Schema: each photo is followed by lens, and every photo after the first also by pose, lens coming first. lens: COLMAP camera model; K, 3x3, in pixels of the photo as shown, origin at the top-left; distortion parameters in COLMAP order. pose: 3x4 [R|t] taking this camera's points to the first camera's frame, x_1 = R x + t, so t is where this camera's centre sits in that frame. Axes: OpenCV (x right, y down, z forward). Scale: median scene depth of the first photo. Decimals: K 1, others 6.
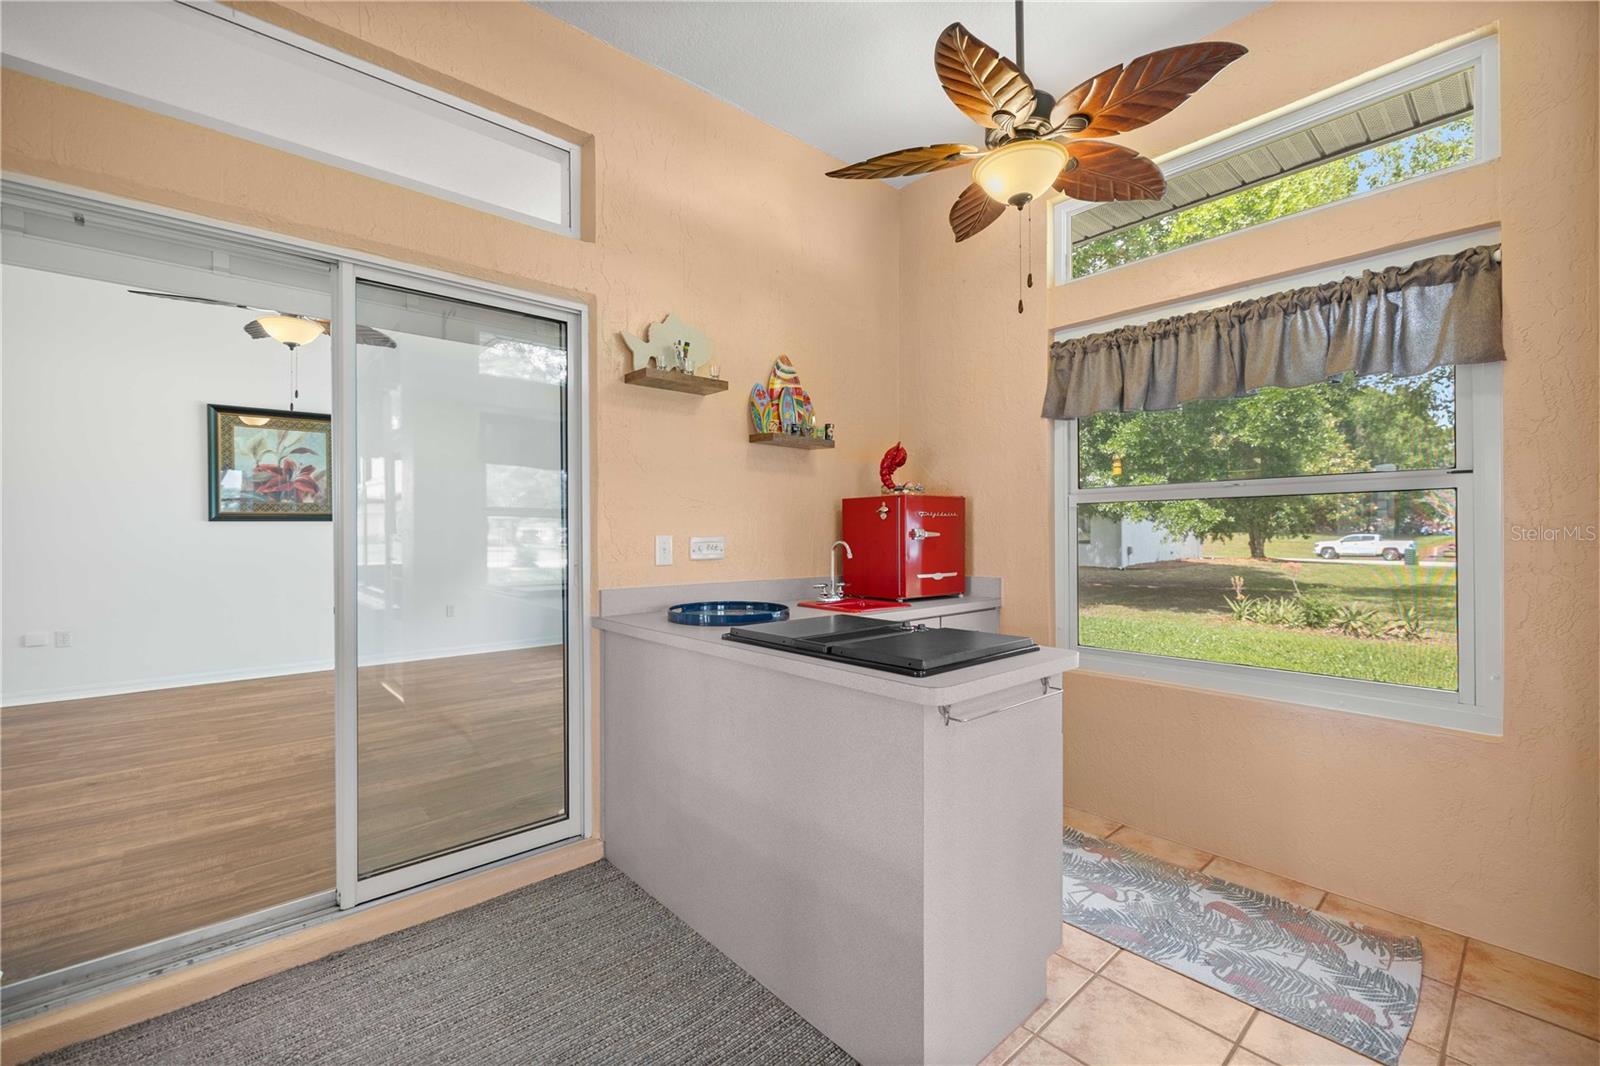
lens RADIAL K [[674.3, 0, 794.7], [0, 674.3, 524.4], [0, 0, 1]] dist [0.004724, -0.000113]
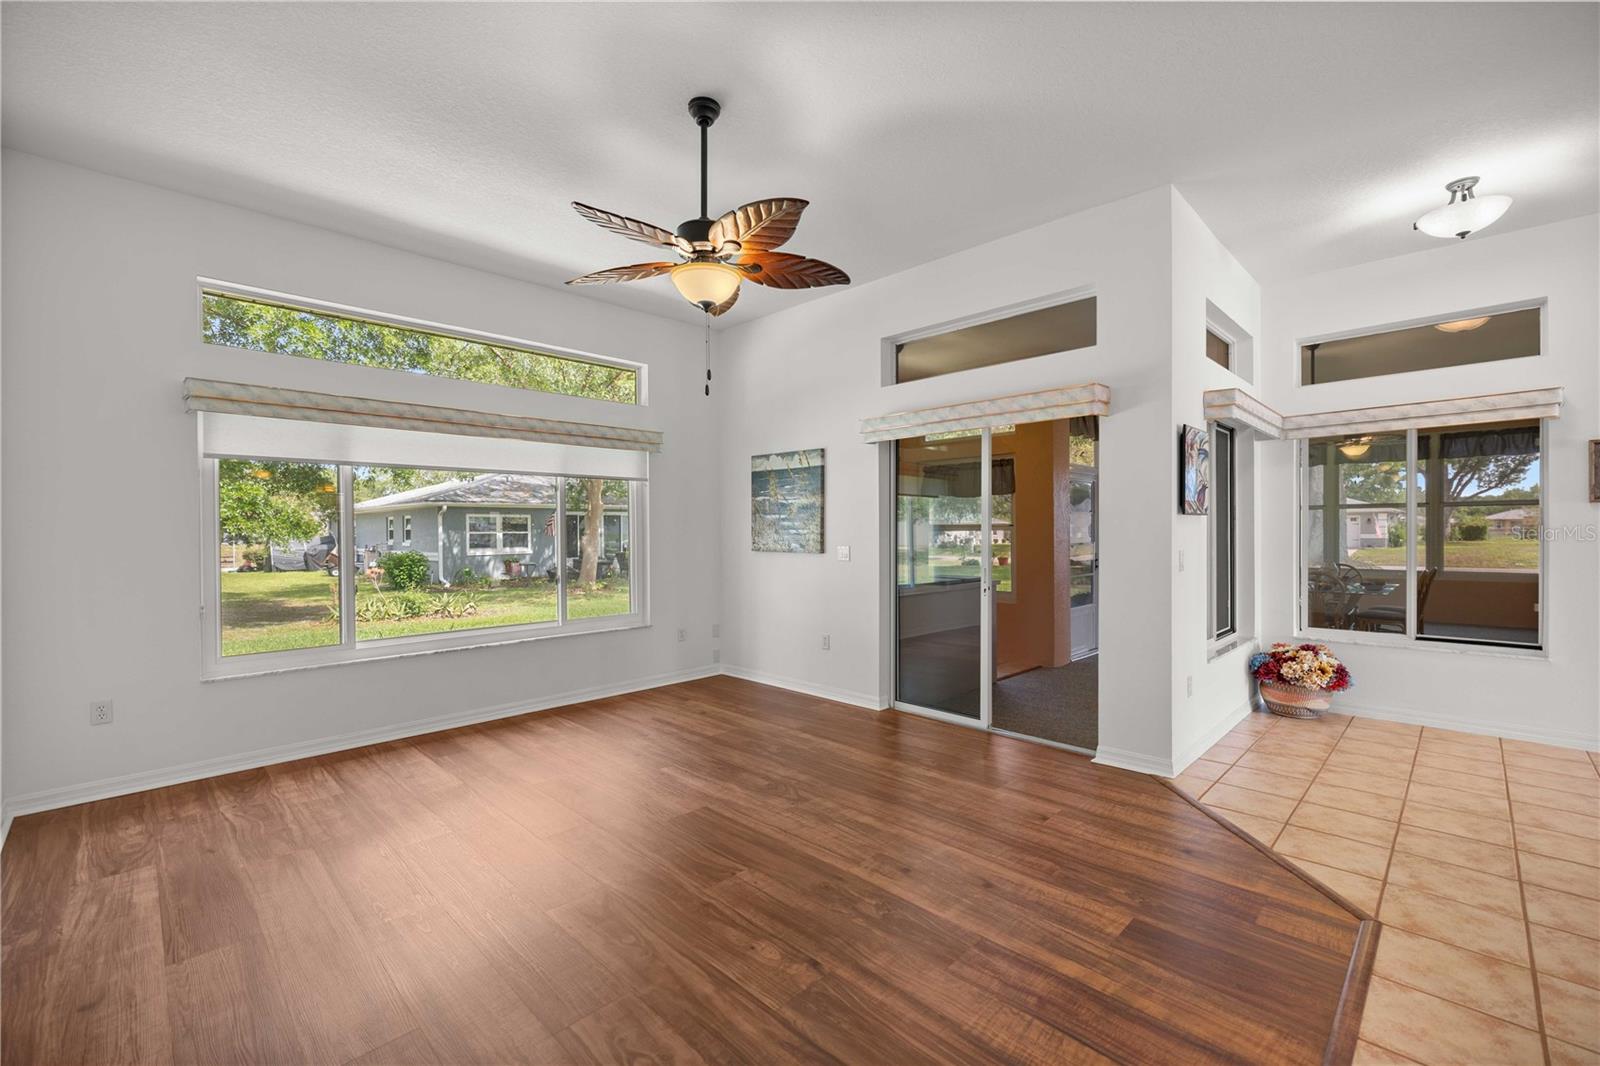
lens RADIAL K [[674.3, 0, 798.7], [0, 674.3, 535.4], [0, 0, 1]] dist [0.004724, -0.000113]
pose [[-0.069896, -0.002973, 0.997550, -1.069801], [-0.005134, 0.999983, 0.002621, -0.015775], [-0.997541, -0.004938, -0.069910, 0.688349]]
